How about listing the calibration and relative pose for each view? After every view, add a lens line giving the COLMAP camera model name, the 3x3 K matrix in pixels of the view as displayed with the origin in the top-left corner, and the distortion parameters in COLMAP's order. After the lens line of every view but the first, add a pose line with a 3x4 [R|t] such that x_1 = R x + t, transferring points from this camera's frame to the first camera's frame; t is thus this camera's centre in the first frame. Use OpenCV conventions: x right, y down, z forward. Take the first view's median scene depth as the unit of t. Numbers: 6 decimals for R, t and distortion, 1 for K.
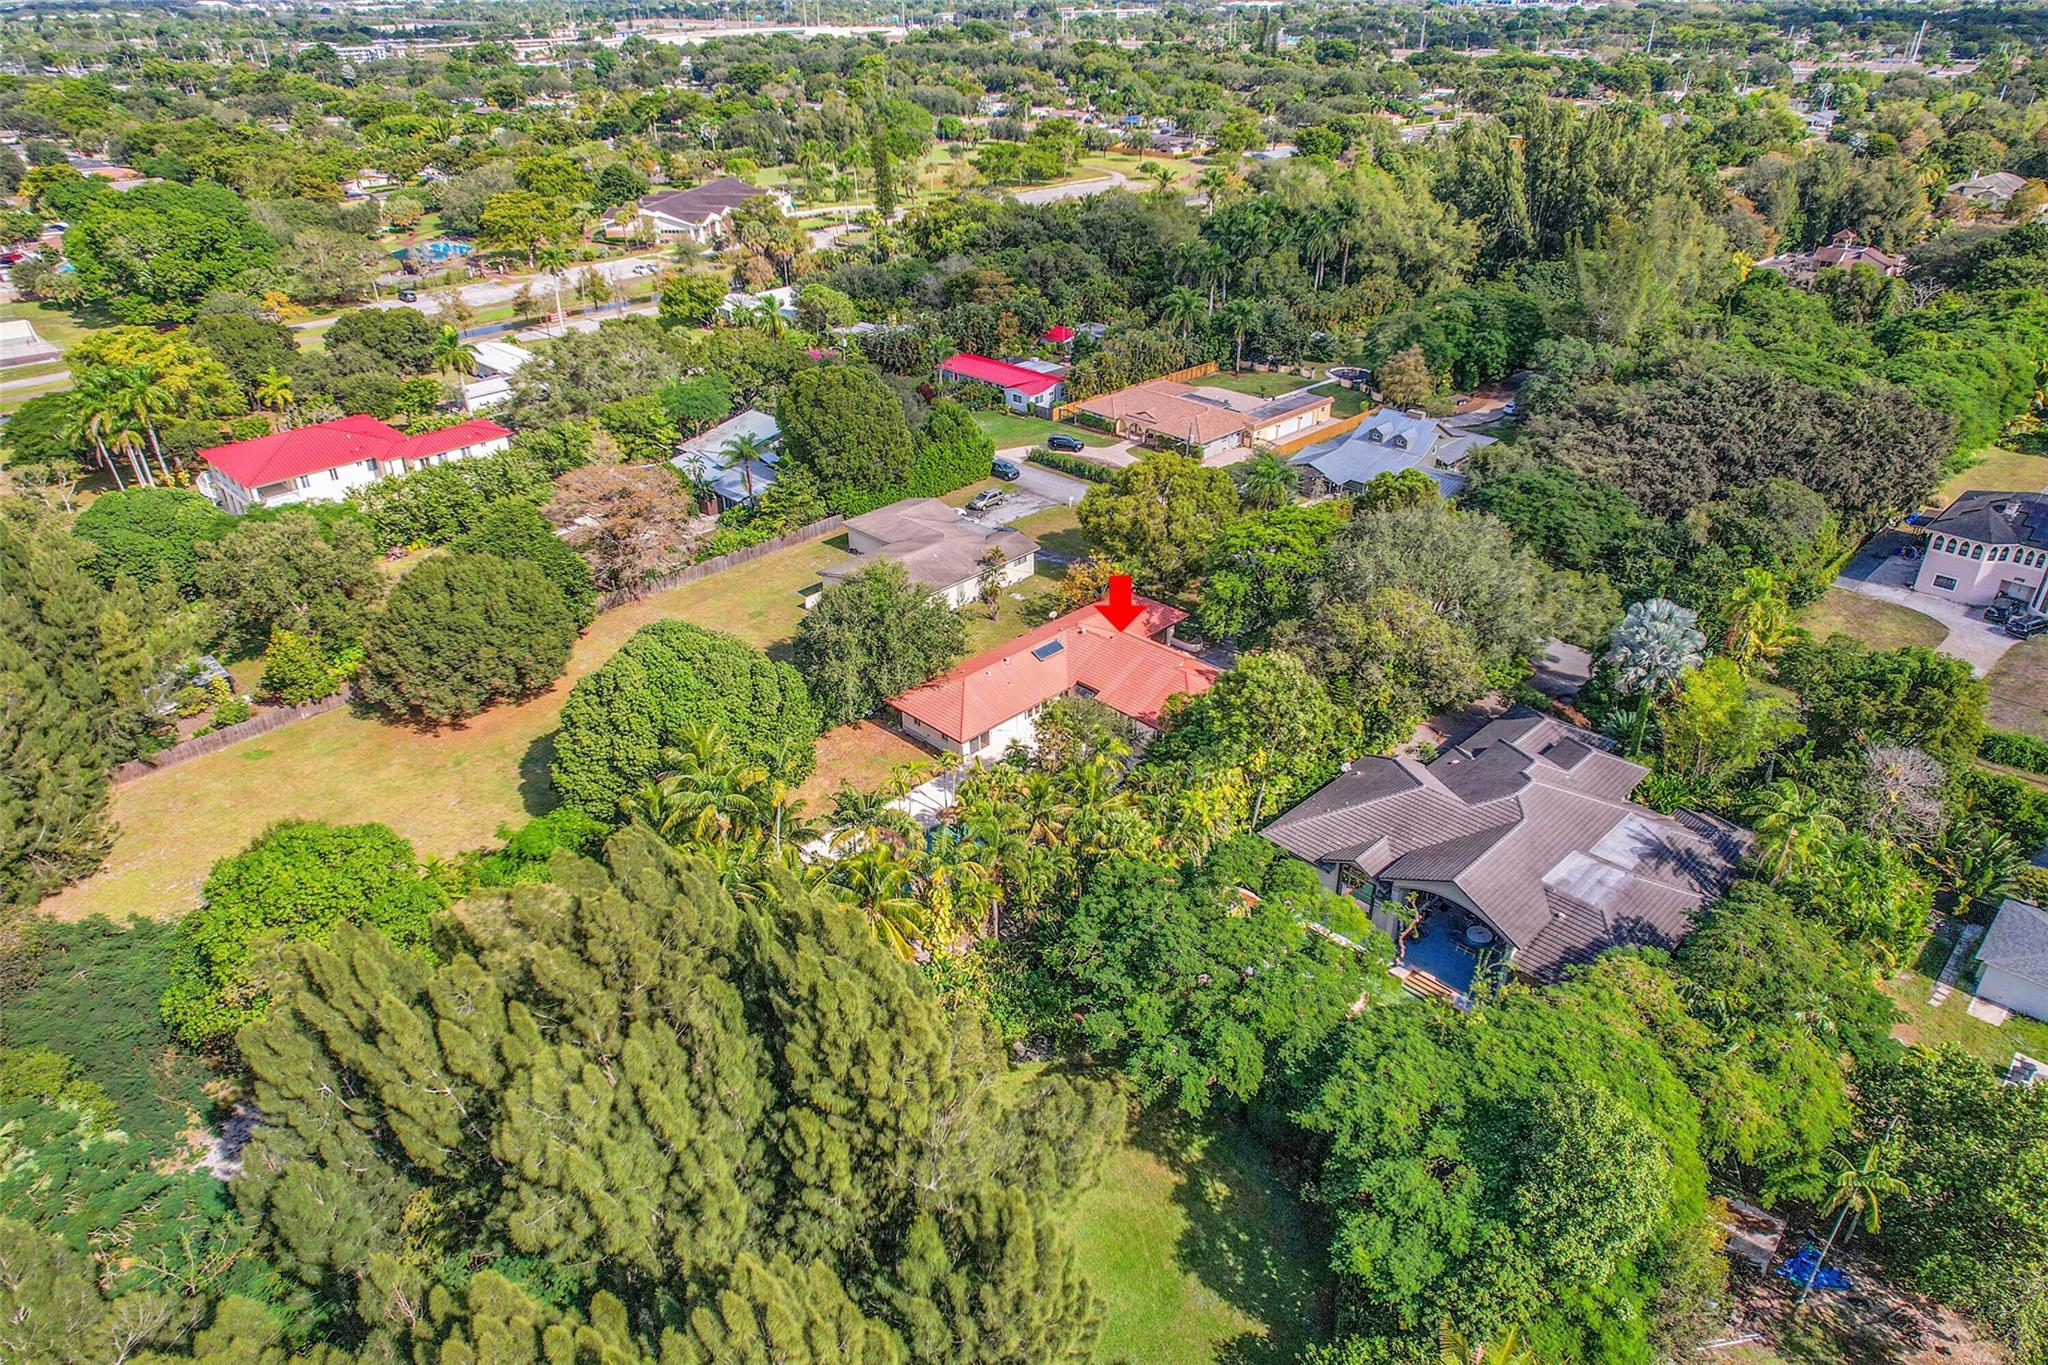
lens RADIAL K [[1275.9, 0, 1024.0], [0, 1275.9, 682.5], [0, 0, 1]] dist [-0.066941, 0.059289]
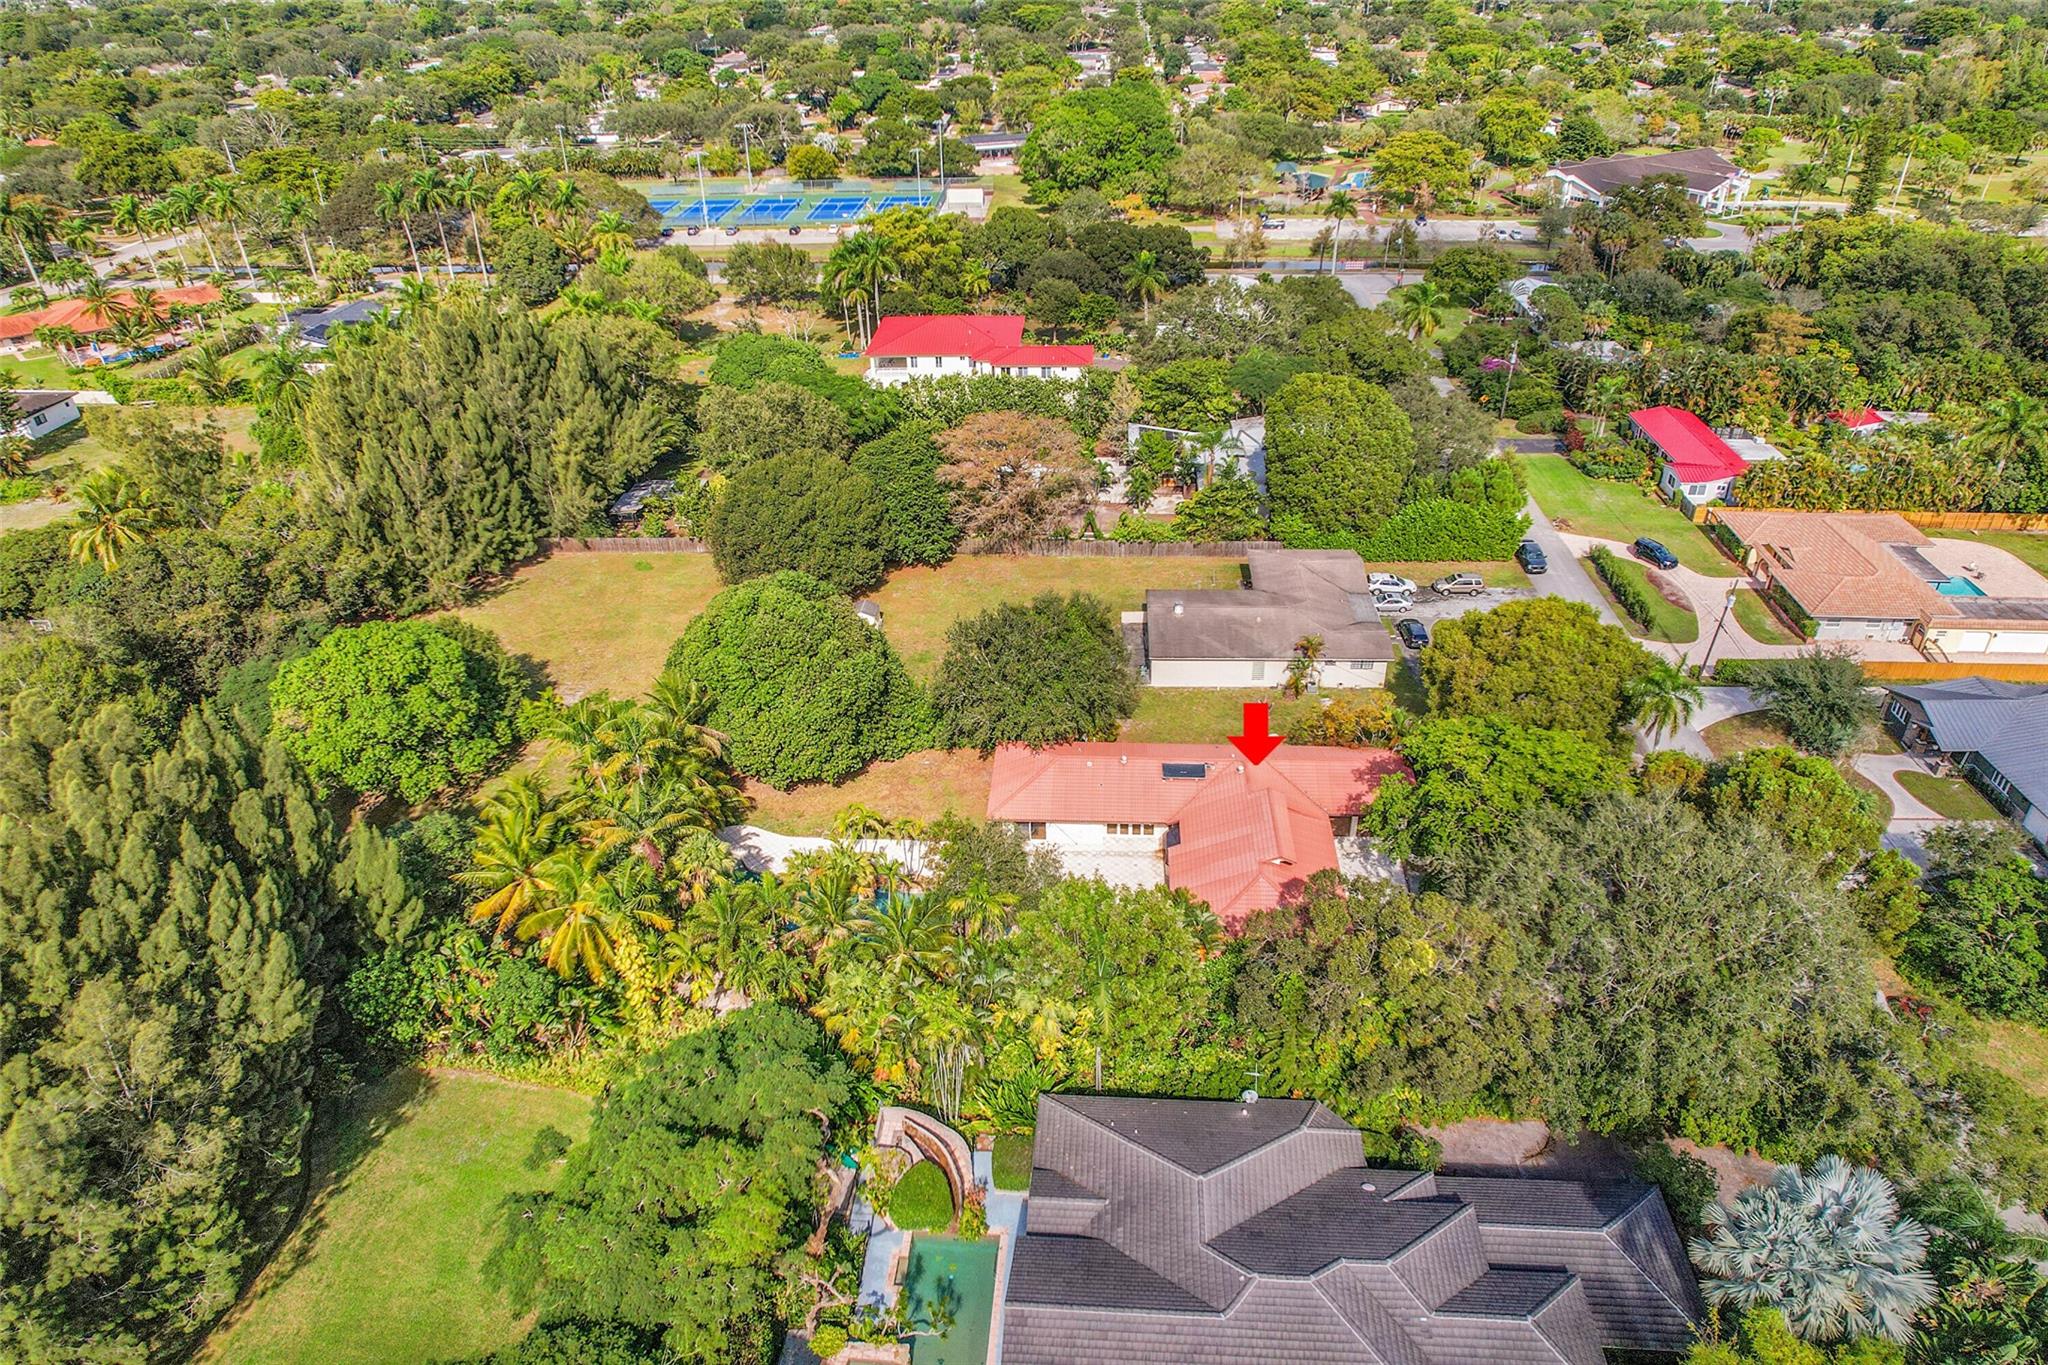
lens RADIAL K [[1275.9, 0, 1024.0], [0, 1275.9, 682.5], [0, 0, 1]] dist [-0.066941, 0.059289]
pose [[0.677497, 0.384063, -0.627290, 0.301886], [-0.357497, 0.917276, 0.175500, -0.126516], [0.642802, 0.105353, 0.758753, 0.223031]]
